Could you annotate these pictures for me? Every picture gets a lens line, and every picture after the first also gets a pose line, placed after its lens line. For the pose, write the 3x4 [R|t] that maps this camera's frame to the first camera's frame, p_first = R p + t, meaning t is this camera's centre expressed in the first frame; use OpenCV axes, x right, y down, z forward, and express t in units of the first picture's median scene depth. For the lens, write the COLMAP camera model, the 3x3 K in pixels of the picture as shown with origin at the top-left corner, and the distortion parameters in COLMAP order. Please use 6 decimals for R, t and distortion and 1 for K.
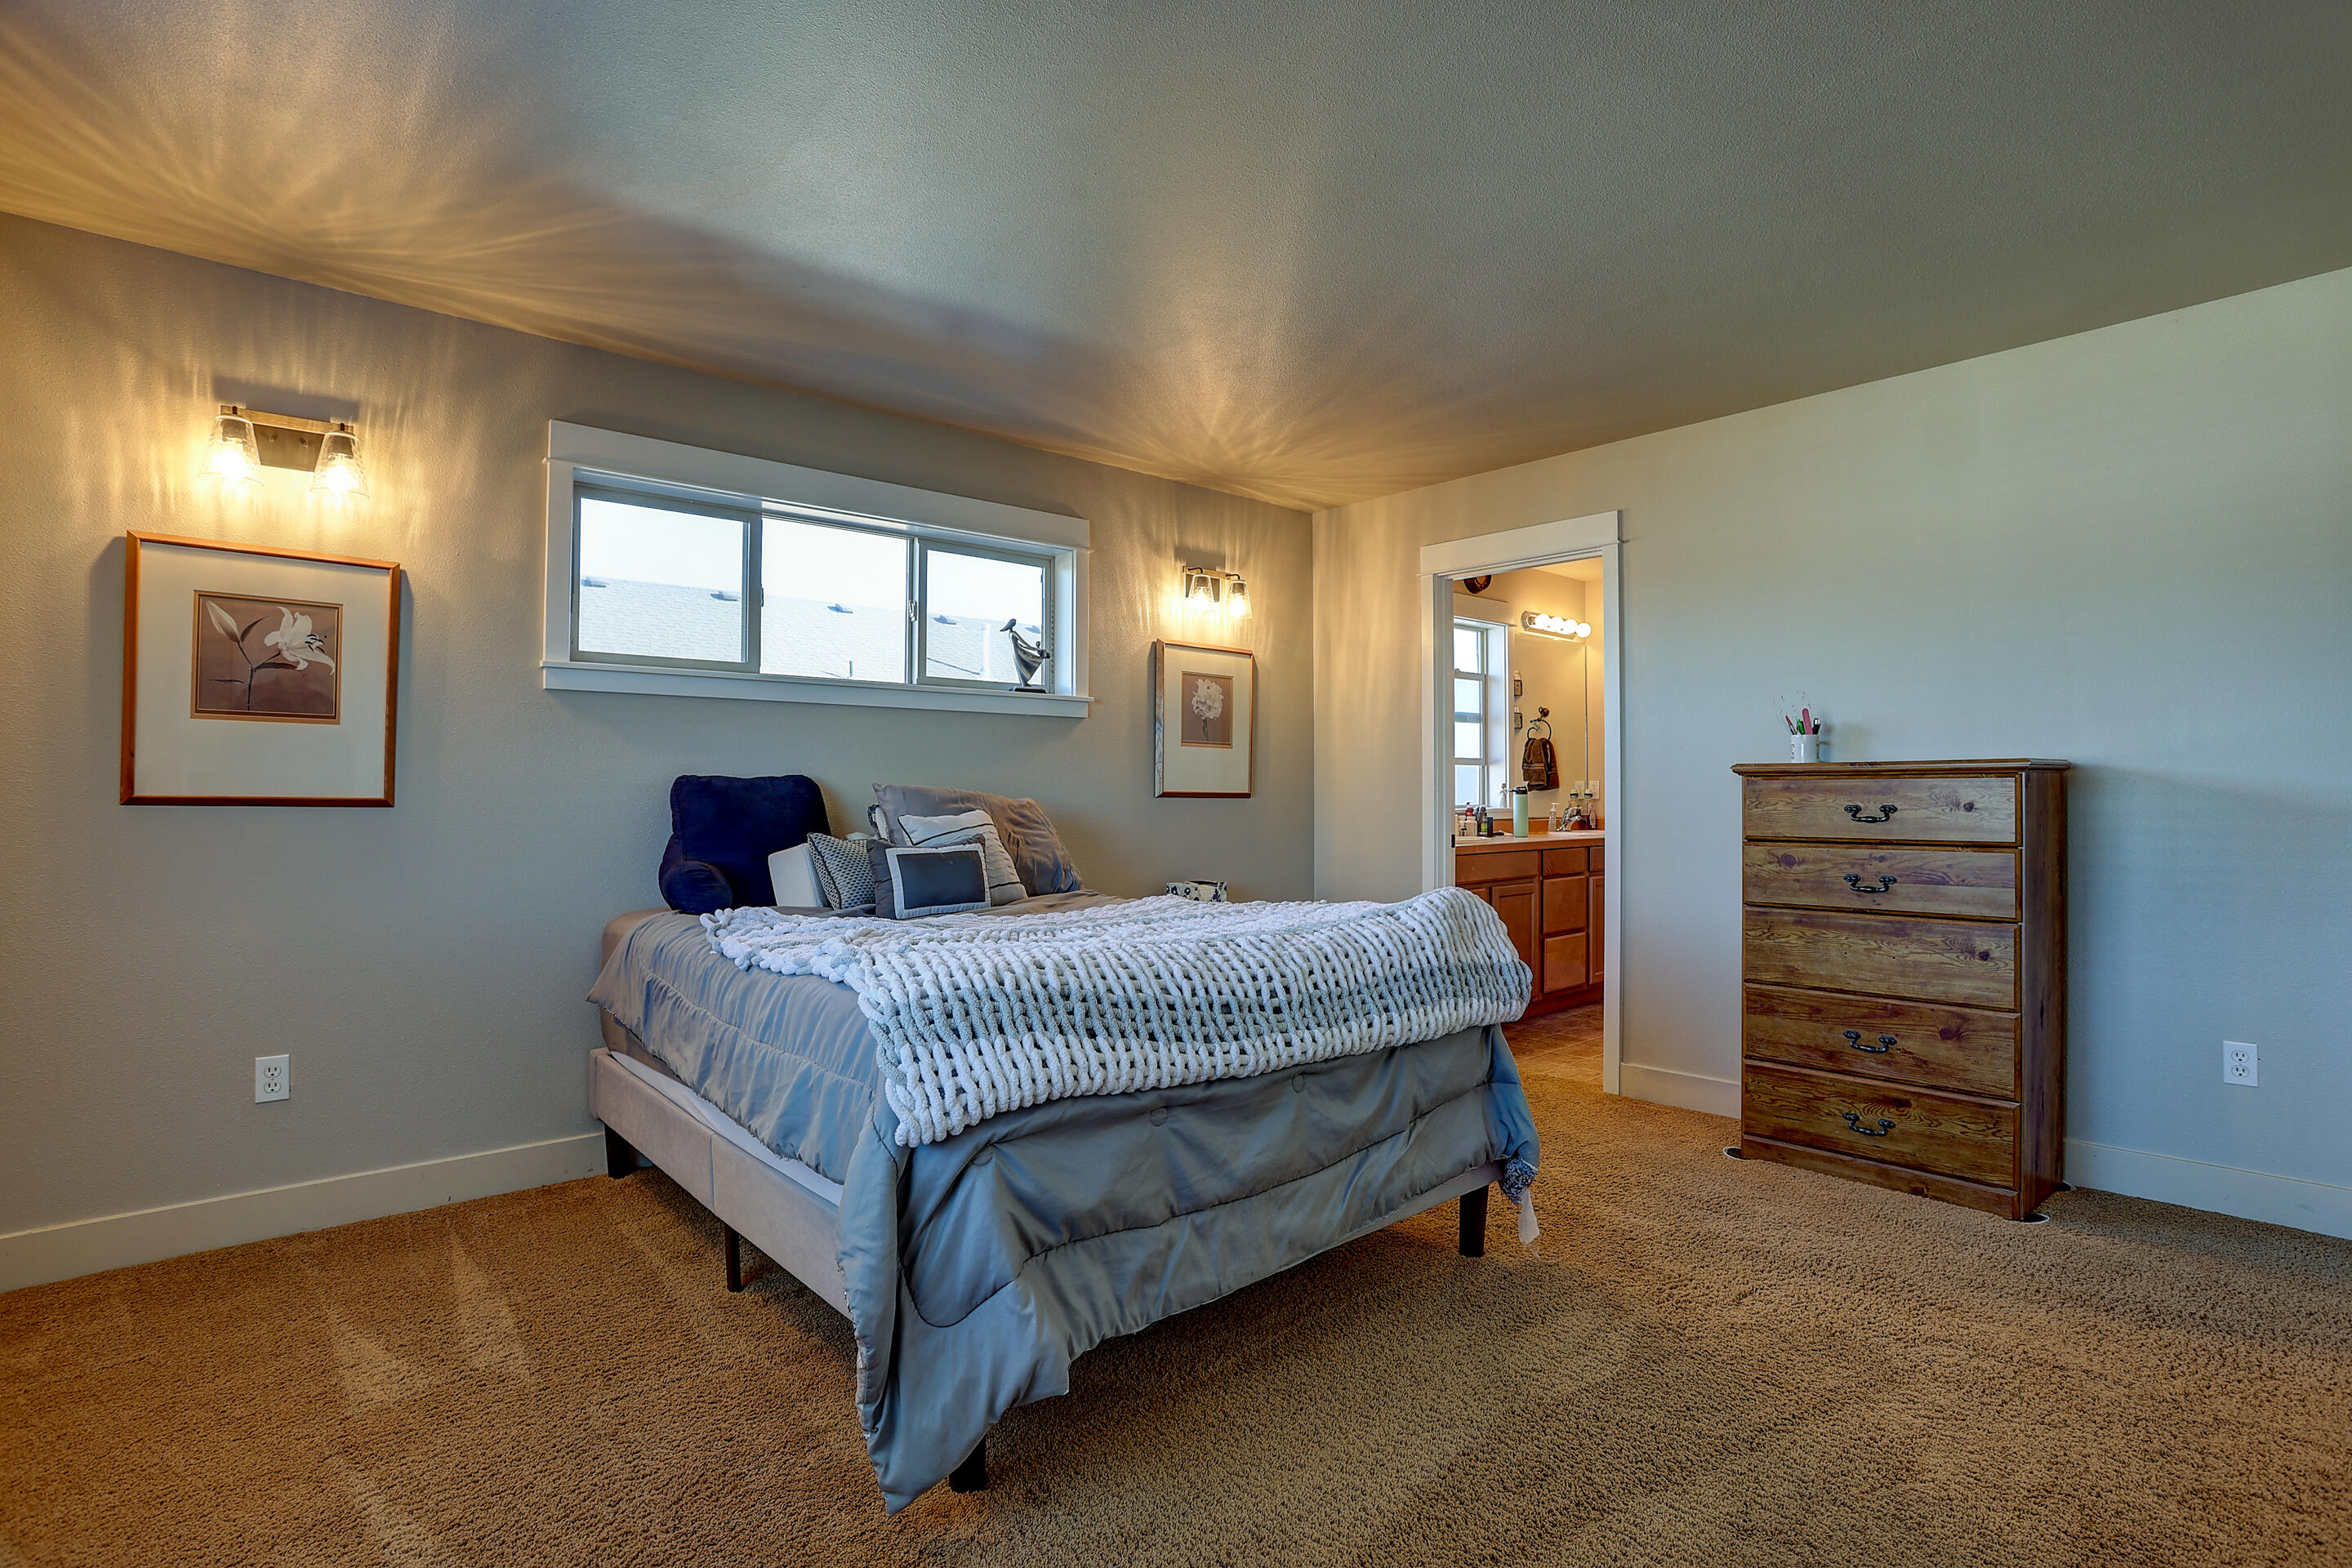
lens RADIAL K [[1200.5, 0, 1183.1], [0, 1200.5, 778.2], [0, 0, 1]] dist [-0.005110, 0.003074]
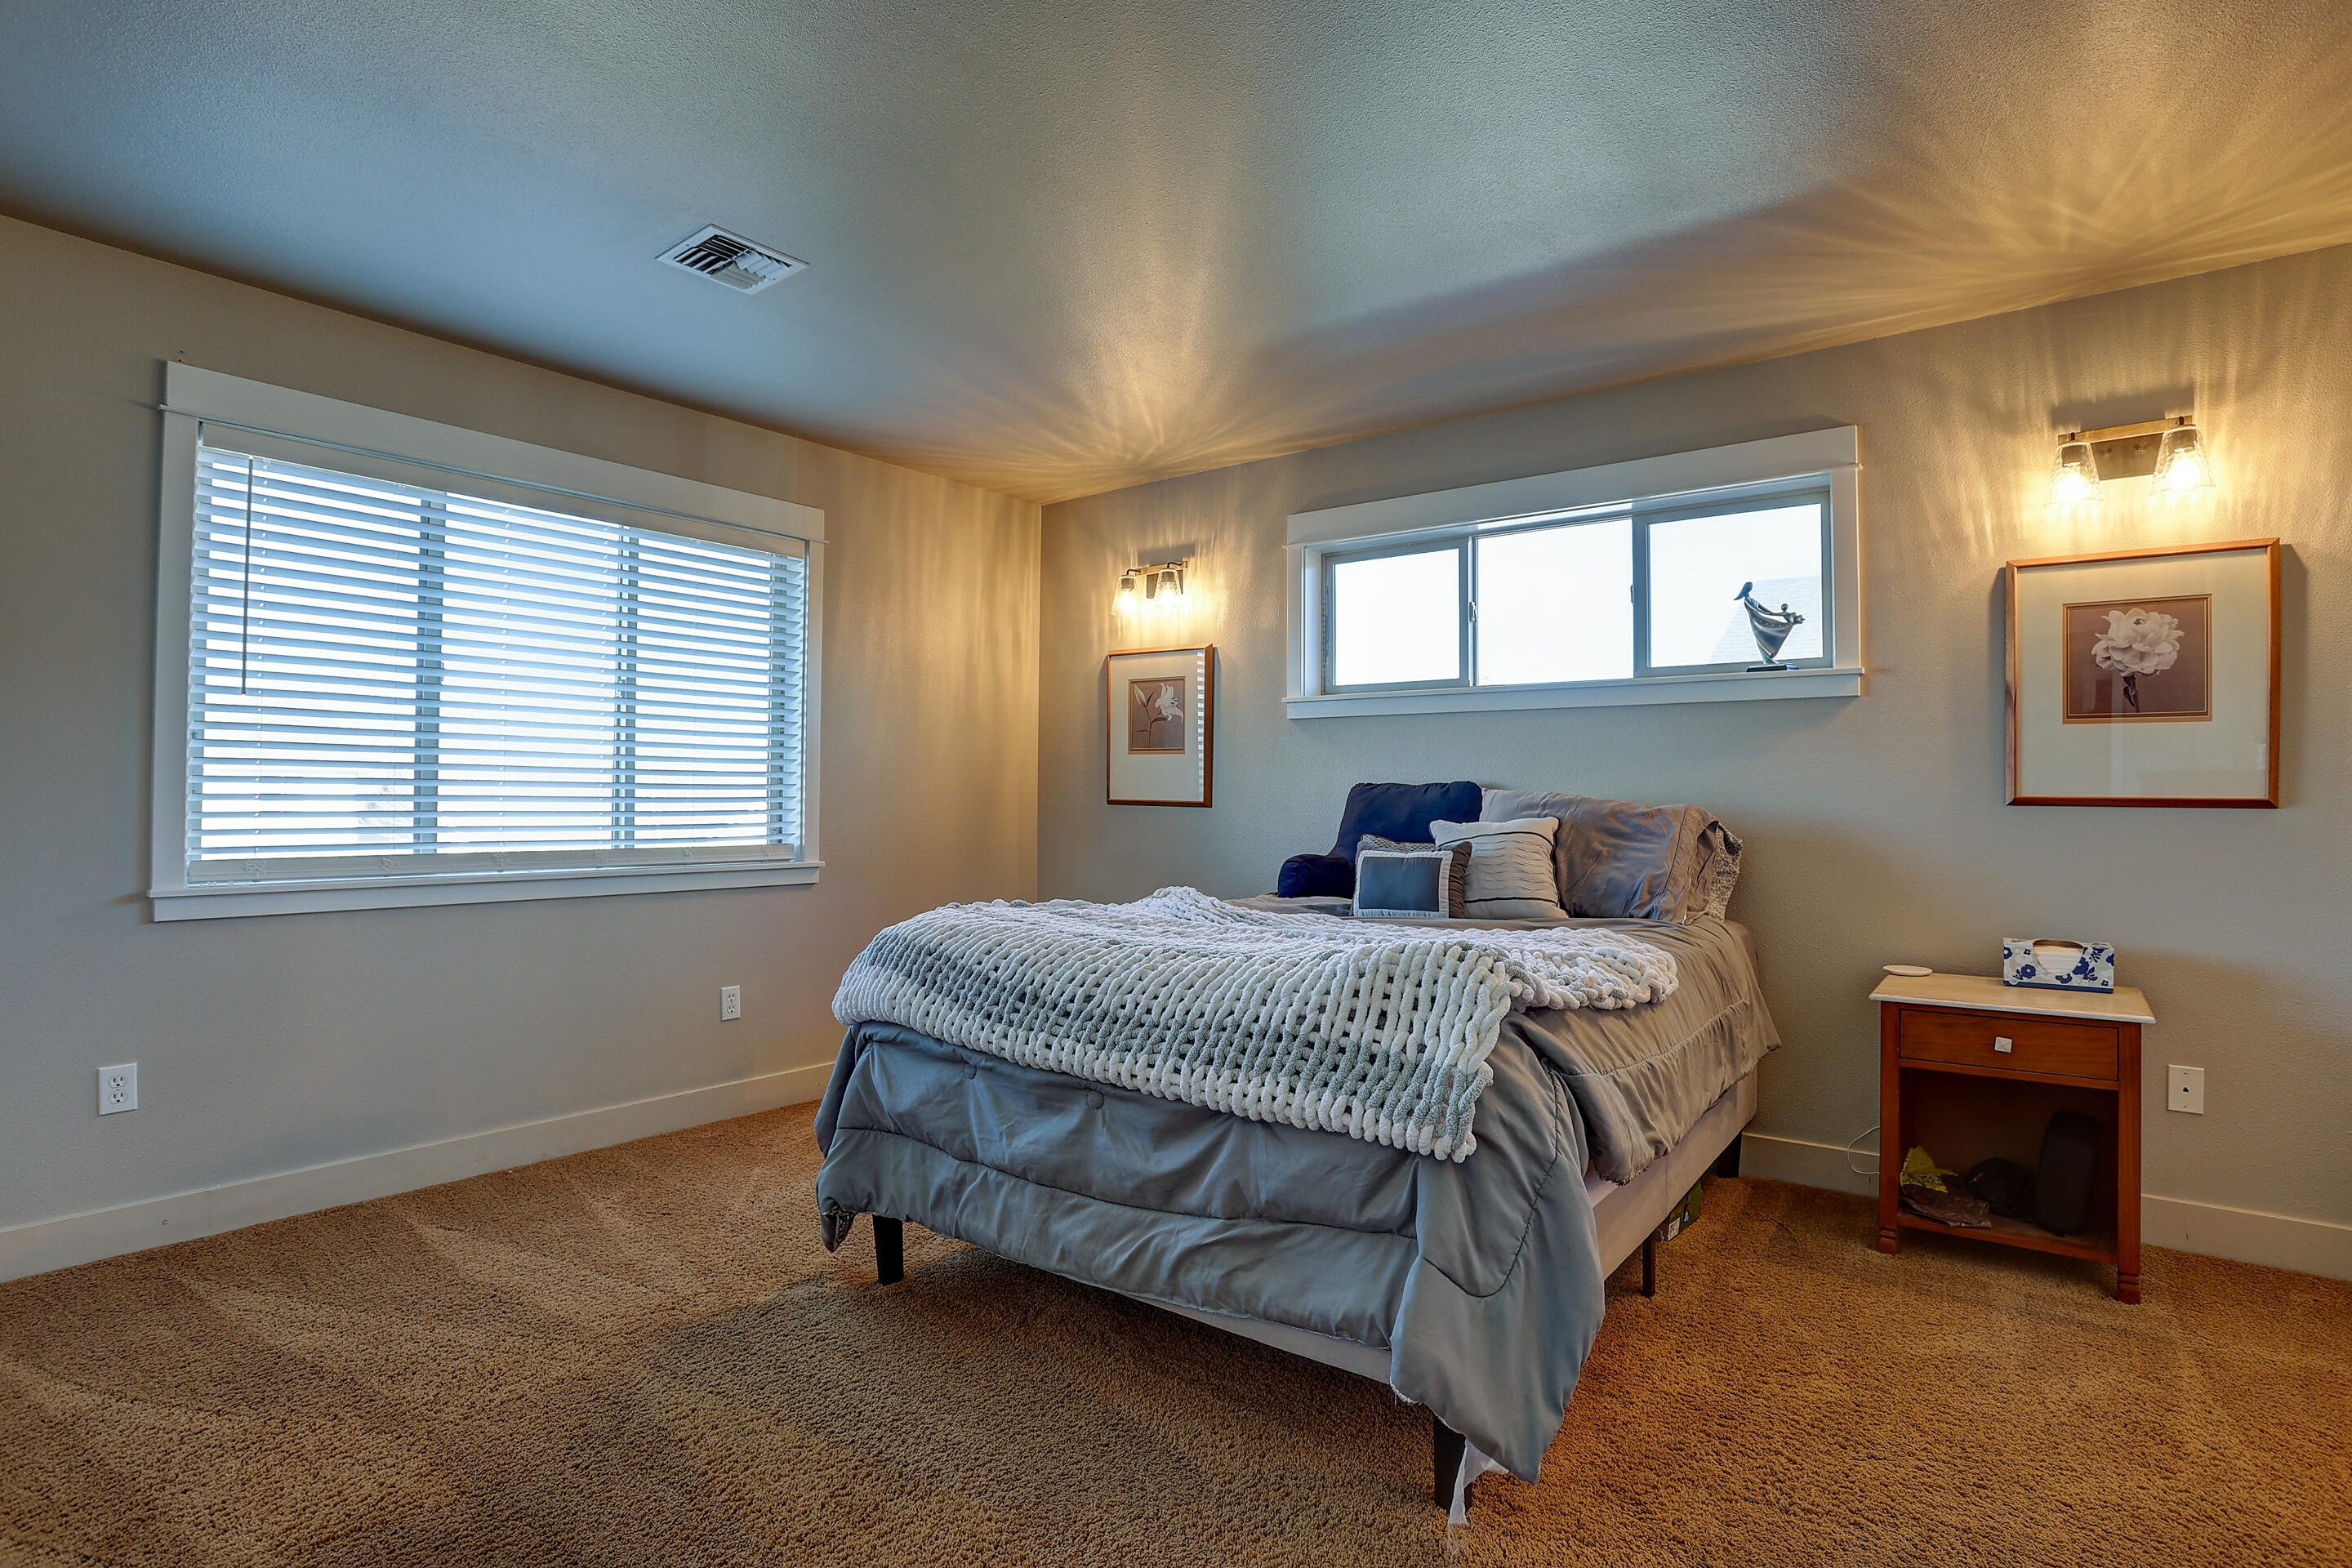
lens RADIAL K [[1190.4, 0, 1189.9], [0, 1190.4, 787.8], [0, 0, 1]] dist [-0.014642, 0.002165]
pose [[0.202269, -0.009844, -0.979280, 0.573599], [0.007025, 0.999938, -0.008601, 0.009236], [0.979305, -0.005140, 0.202326, 0.488986]]
